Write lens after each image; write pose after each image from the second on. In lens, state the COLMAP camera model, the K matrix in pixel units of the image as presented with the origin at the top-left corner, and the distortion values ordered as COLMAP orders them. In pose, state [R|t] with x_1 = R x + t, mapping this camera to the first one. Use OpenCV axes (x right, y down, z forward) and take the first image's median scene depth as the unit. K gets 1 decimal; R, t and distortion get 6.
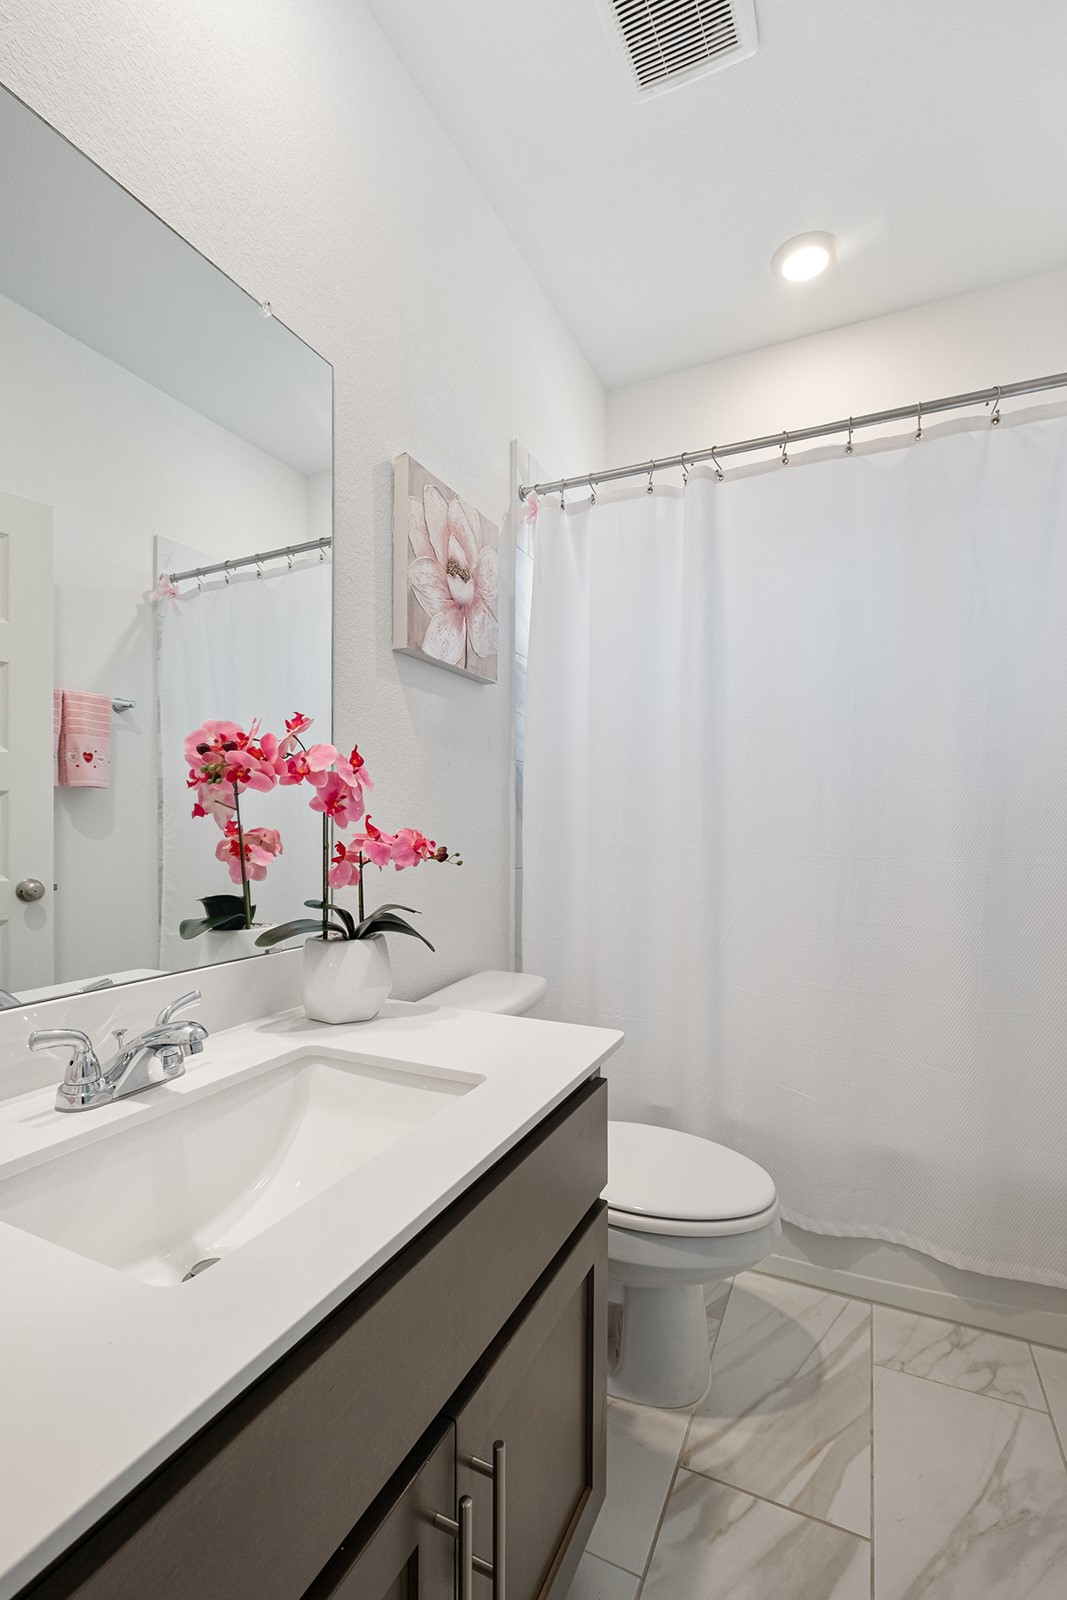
lens RADIAL K [[703.8, 0, 532.9], [0, 703.8, 815.7], [0, 0, 1]] dist [-0.001464, -0.001915]
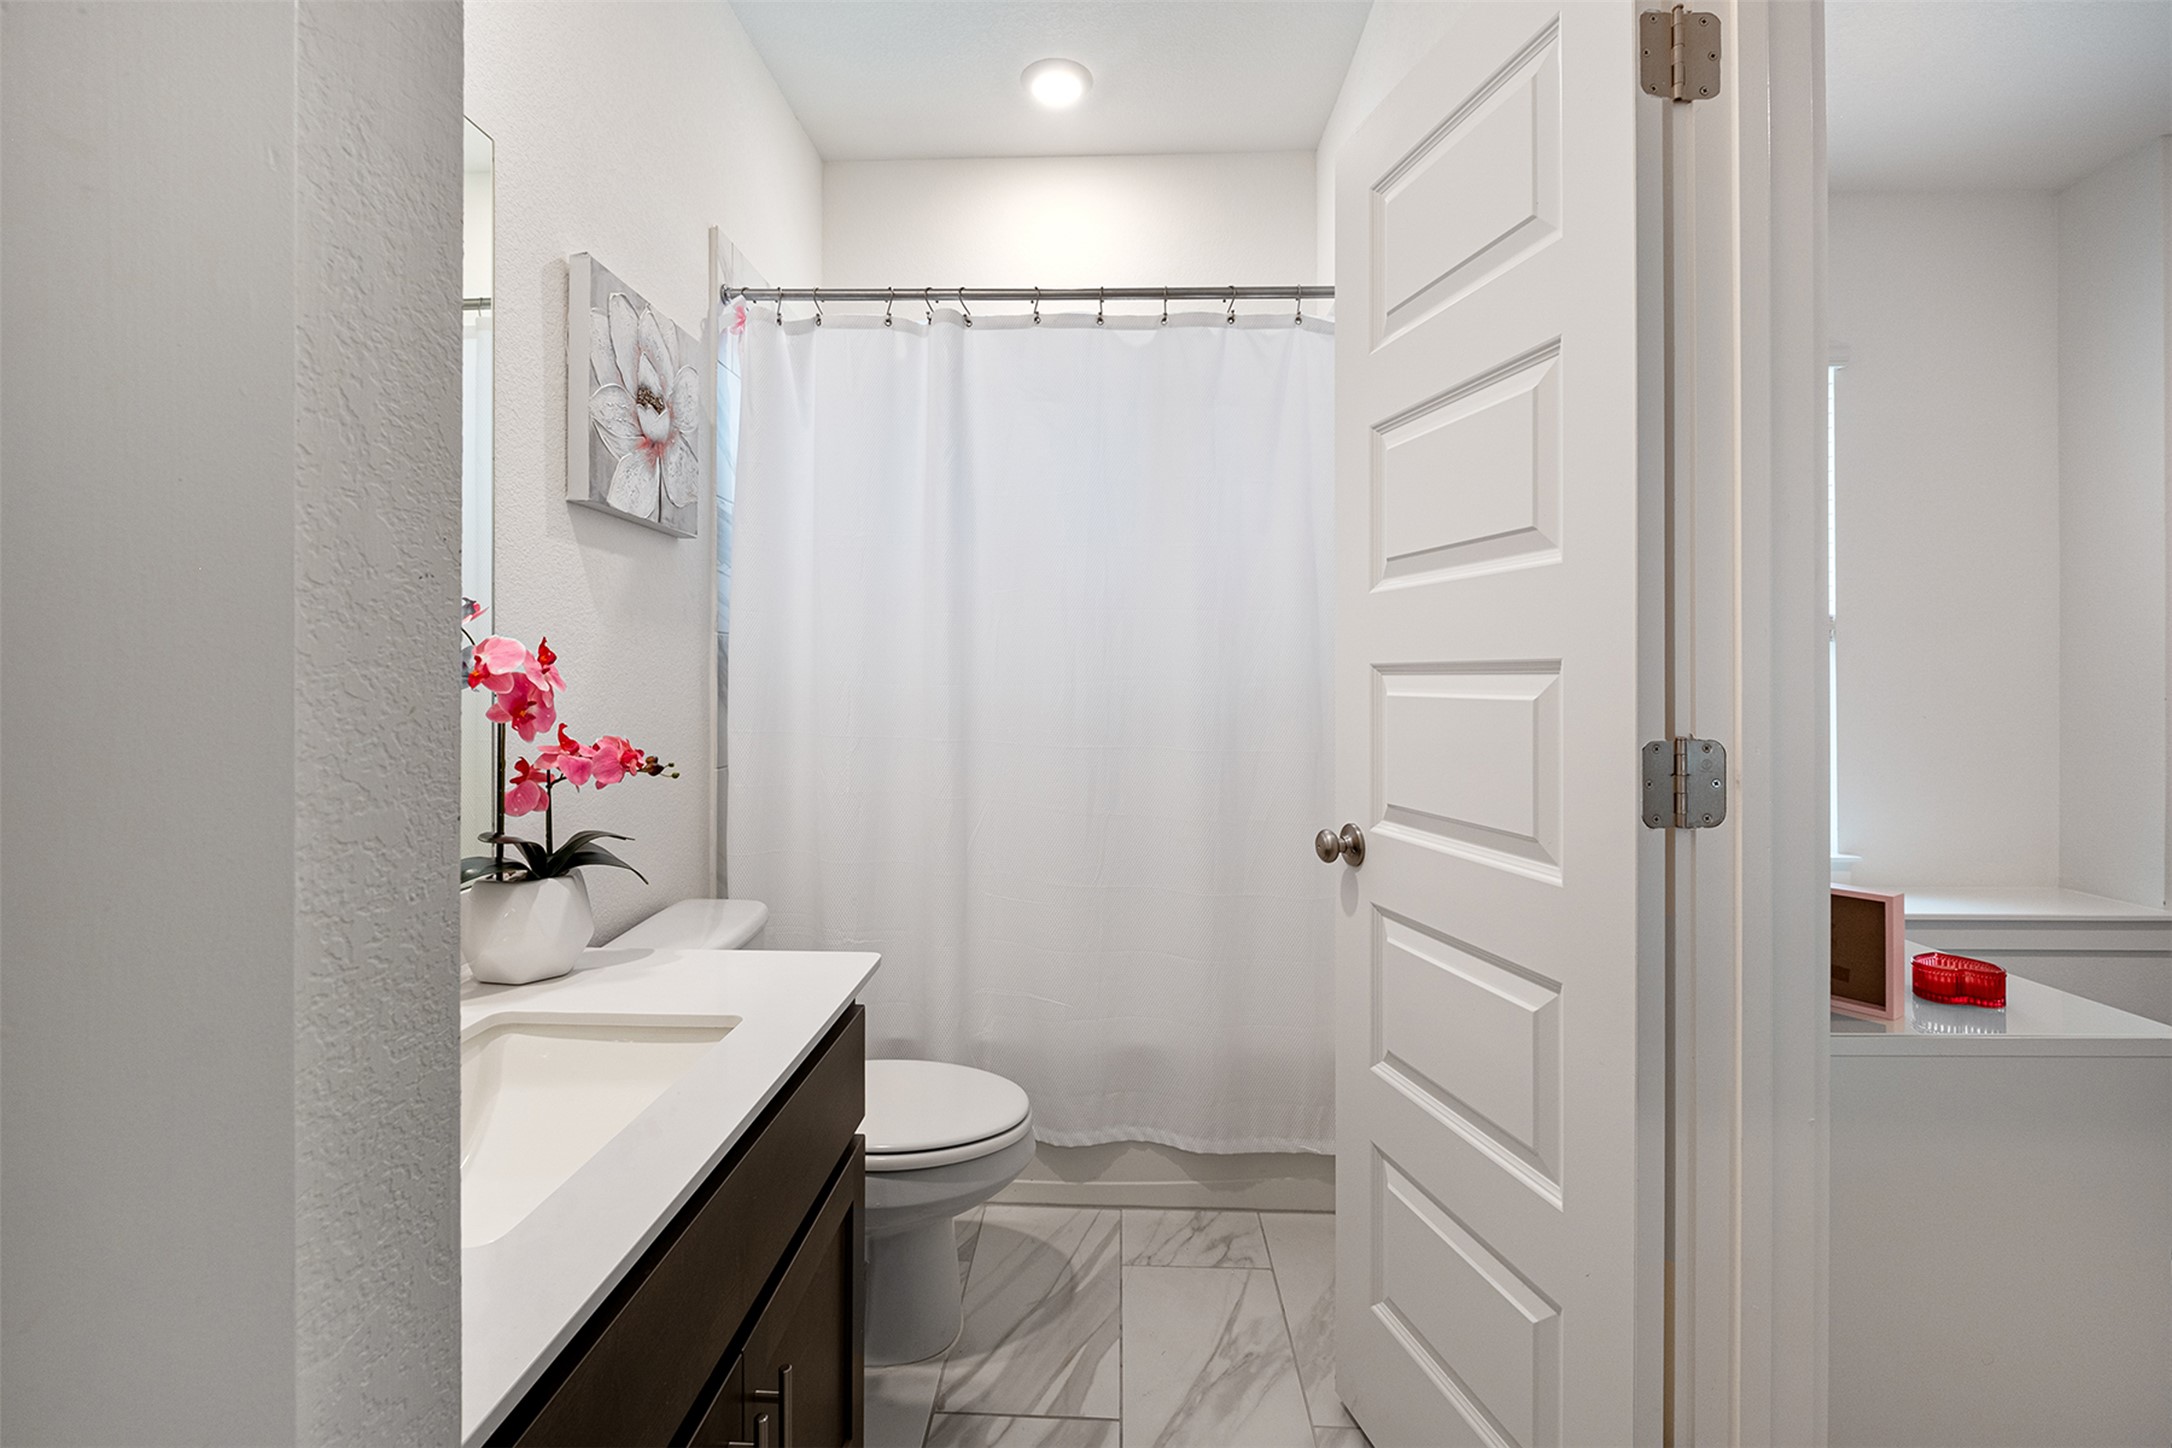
lens RADIAL K [[955.5, 0, 1060.4], [0, 955.5, 662.9], [0, 0, 1]] dist [-0.001464, -0.001915]
pose [[0.928163, 0.001429, 0.372171, -0.091721], [-0.000951, 0.999998, -0.001469, -0.058848], [-0.372172, 0.001009, 0.928163, -0.203121]]
